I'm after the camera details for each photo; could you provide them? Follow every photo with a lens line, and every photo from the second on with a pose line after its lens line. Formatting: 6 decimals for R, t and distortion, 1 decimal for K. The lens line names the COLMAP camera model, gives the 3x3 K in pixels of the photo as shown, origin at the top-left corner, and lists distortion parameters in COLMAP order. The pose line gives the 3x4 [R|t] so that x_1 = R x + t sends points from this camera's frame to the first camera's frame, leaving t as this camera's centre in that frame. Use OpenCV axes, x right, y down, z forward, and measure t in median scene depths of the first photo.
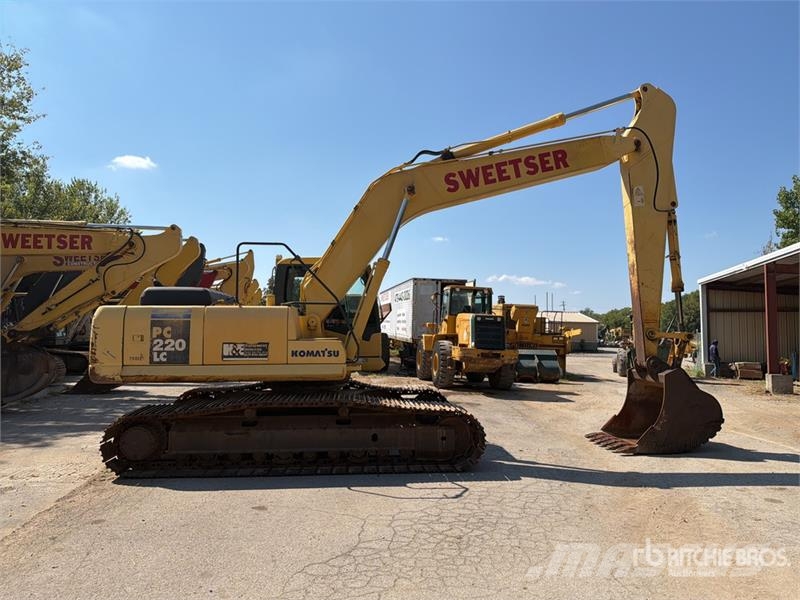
lens RADIAL K [[559.9, 0, 395.3], [0, 559.9, 303.8], [0, 0, 1]] dist [0.115058, -0.180235]
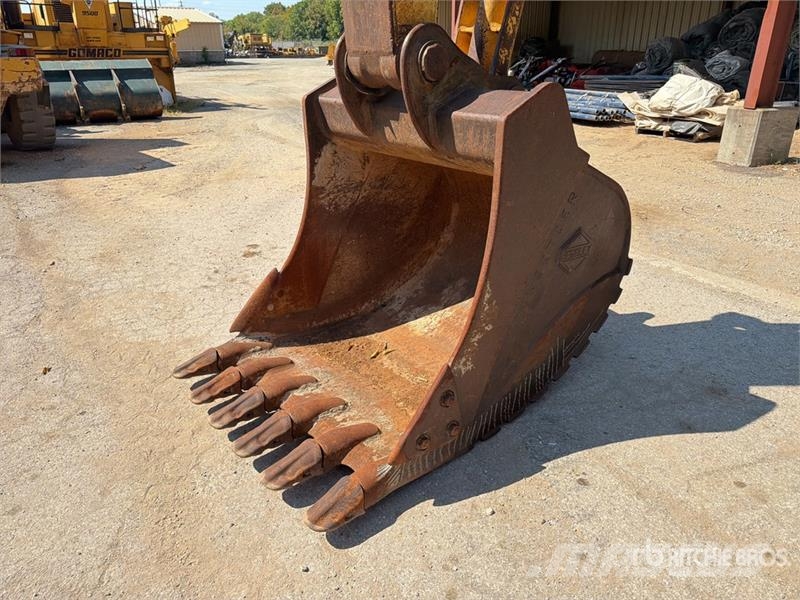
lens RADIAL K [[583.2, 0, 397.5], [0, 583.2, 303.5], [0, 0, 1]] dist [-0.000048, -0.002135]
pose [[0.822108, -0.254105, 0.509479, 0.172573], [-0.004187, 0.892150, 0.451720, 0.047993], [-0.569316, -0.373496, 0.732380, 0.452108]]
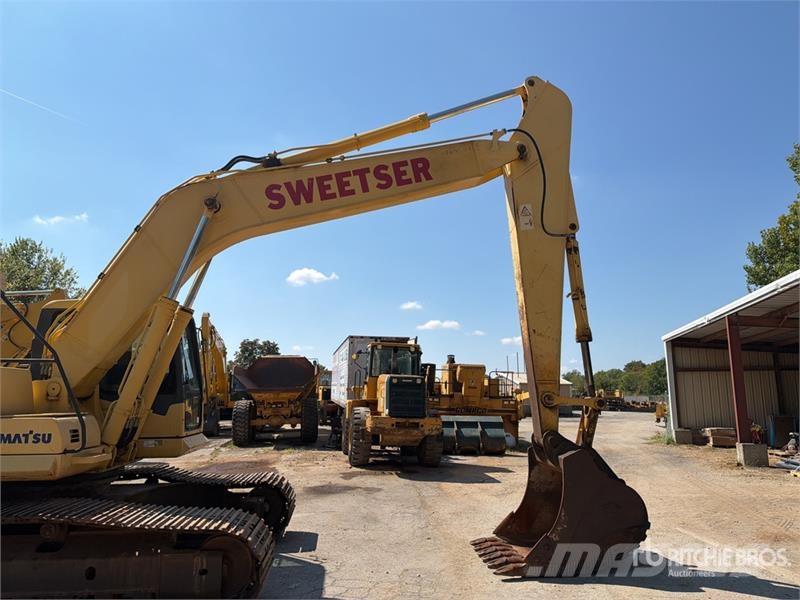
lens RADIAL K [[559.9, 0, 395.3], [0, 559.9, 303.8], [0, 0, 1]] dist [0.115058, -0.180235]
pose [[0.999697, -0.007074, 0.023574, 0.132964], [0.009649, 0.993775, -0.110989, 0.005168], [-0.022642, 0.111183, 0.993542, 0.149564]]
